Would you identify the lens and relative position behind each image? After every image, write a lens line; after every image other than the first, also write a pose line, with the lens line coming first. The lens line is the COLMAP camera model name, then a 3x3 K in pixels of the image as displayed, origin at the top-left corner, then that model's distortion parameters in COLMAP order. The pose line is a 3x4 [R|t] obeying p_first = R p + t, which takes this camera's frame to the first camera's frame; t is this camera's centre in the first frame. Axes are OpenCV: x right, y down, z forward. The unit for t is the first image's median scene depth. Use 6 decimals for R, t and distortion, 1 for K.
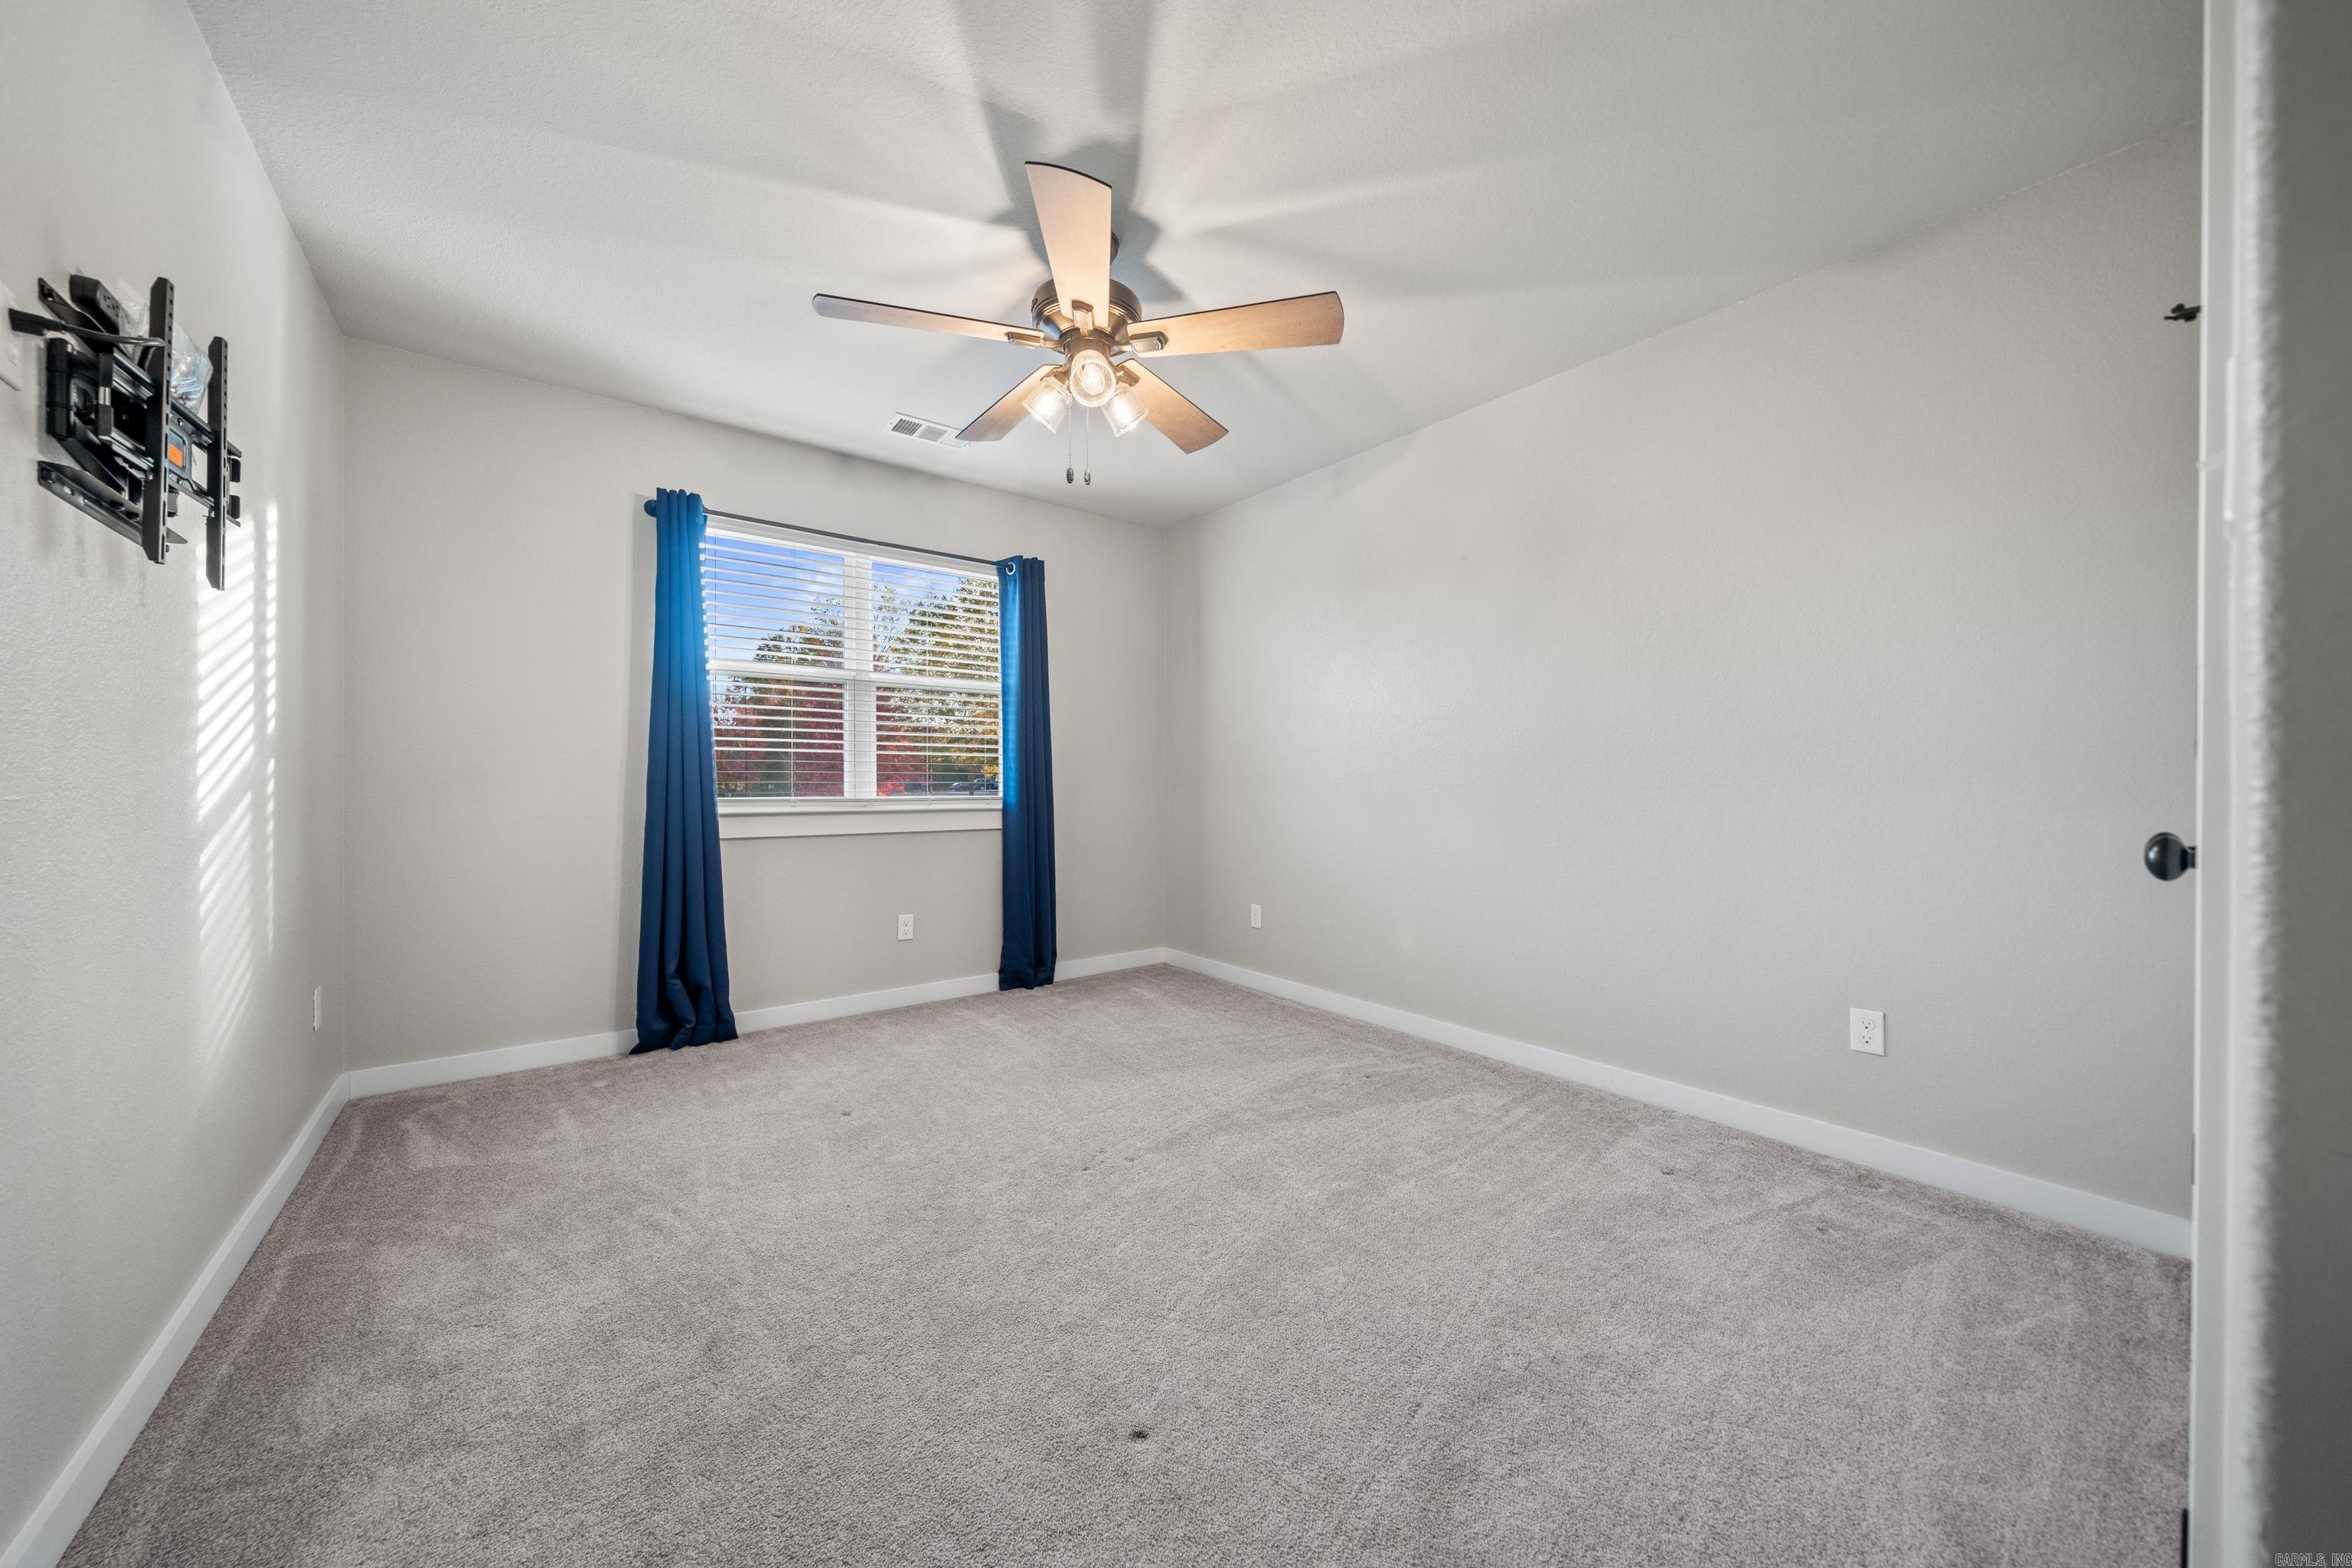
lens RADIAL K [[818.2, 0, 1176.0], [0, 818.2, 784.0], [0, 0, 1]] dist [-0.000153, -0.000014]
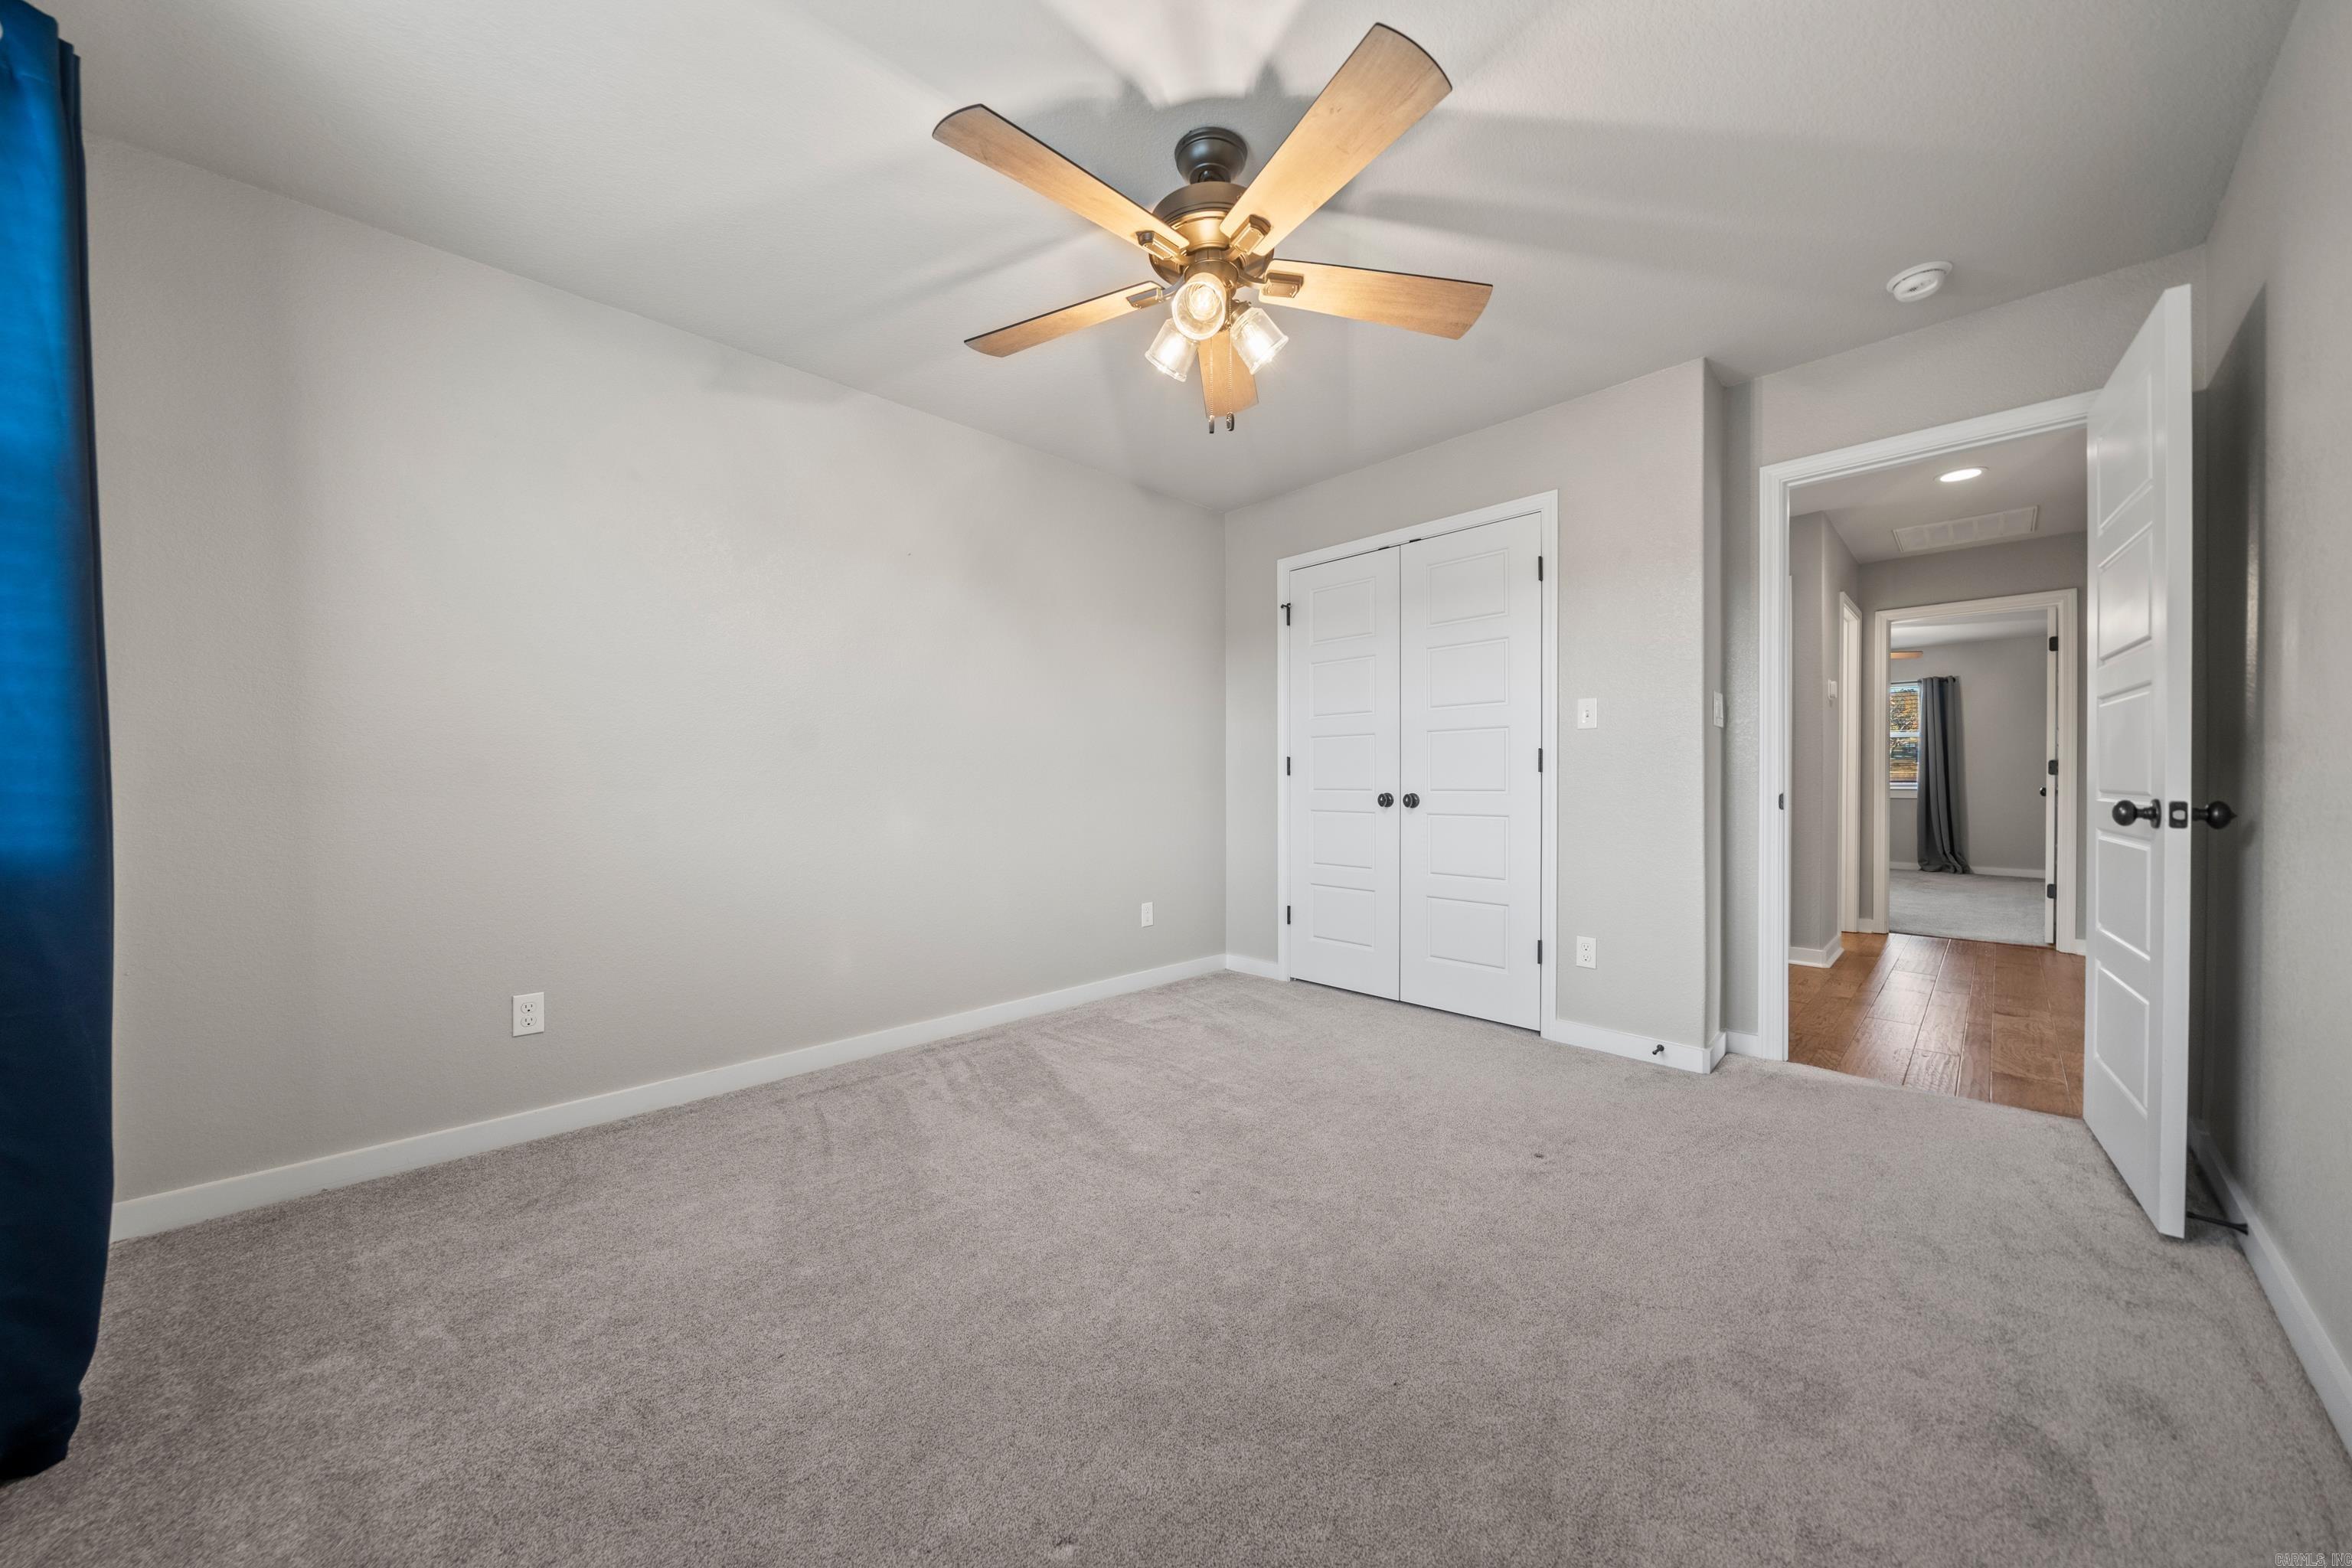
lens RADIAL K [[818.2, 0, 1176.0], [0, 818.2, 784.0], [0, 0, 1]] dist [-0.000153, -0.000014]
pose [[-0.121199, -0.012641, 0.992548, -0.847328], [-0.003450, 0.999918, 0.012314, -0.014432], [-0.992622, -0.001932, -0.121233, 0.989926]]
